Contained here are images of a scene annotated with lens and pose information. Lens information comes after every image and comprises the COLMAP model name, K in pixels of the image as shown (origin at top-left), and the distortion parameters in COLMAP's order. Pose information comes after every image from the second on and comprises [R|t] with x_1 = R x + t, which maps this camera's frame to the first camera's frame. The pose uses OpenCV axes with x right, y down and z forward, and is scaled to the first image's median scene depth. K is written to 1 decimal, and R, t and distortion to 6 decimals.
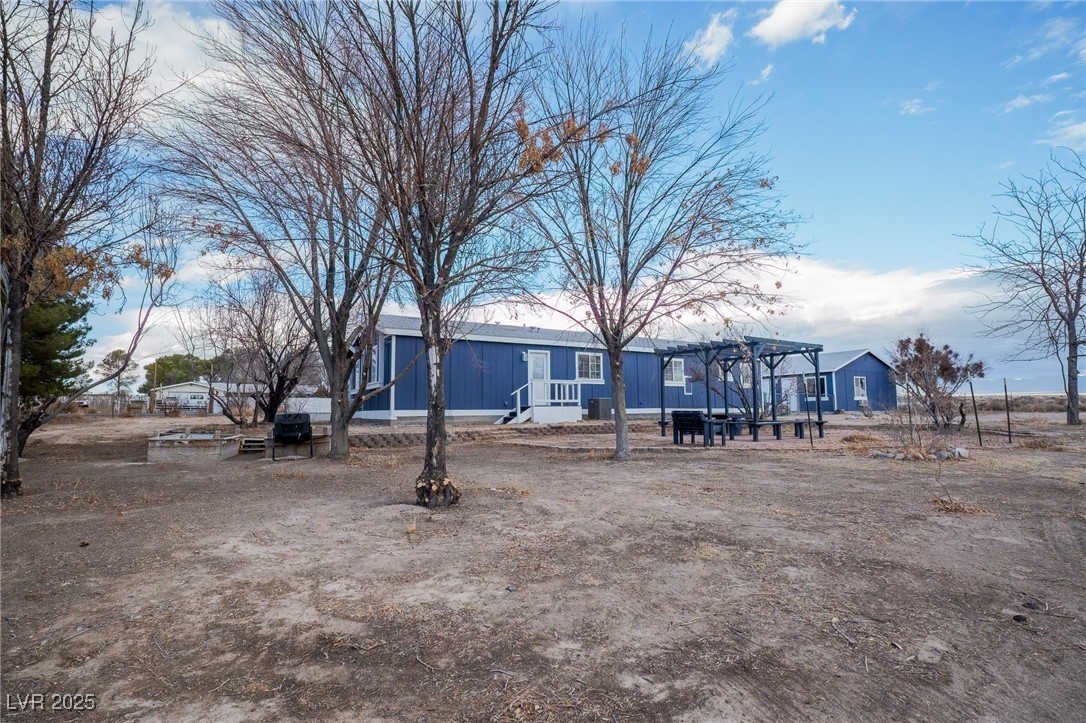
lens RADIAL K [[528.7, 0, 543.0], [0, 528.7, 361.5], [0, 0, 1]] dist [-0.004280, -0.000378]
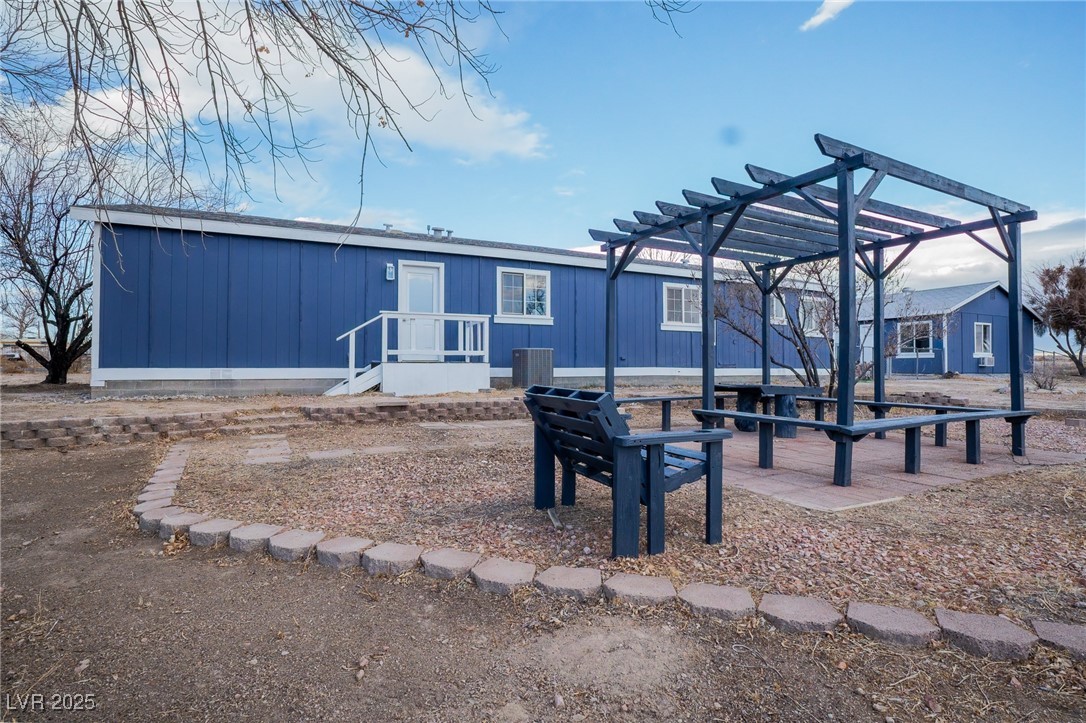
lens RADIAL K [[528.7, 0, 543.0], [0, 528.7, 361.5], [0, 0, 1]] dist [-0.004280, -0.000378]
pose [[0.995912, 0.007363, -0.090034, 0.169150], [-0.000029, 0.996699, 0.081182, 0.038402], [0.090334, -0.080847, 0.992625, 0.457393]]
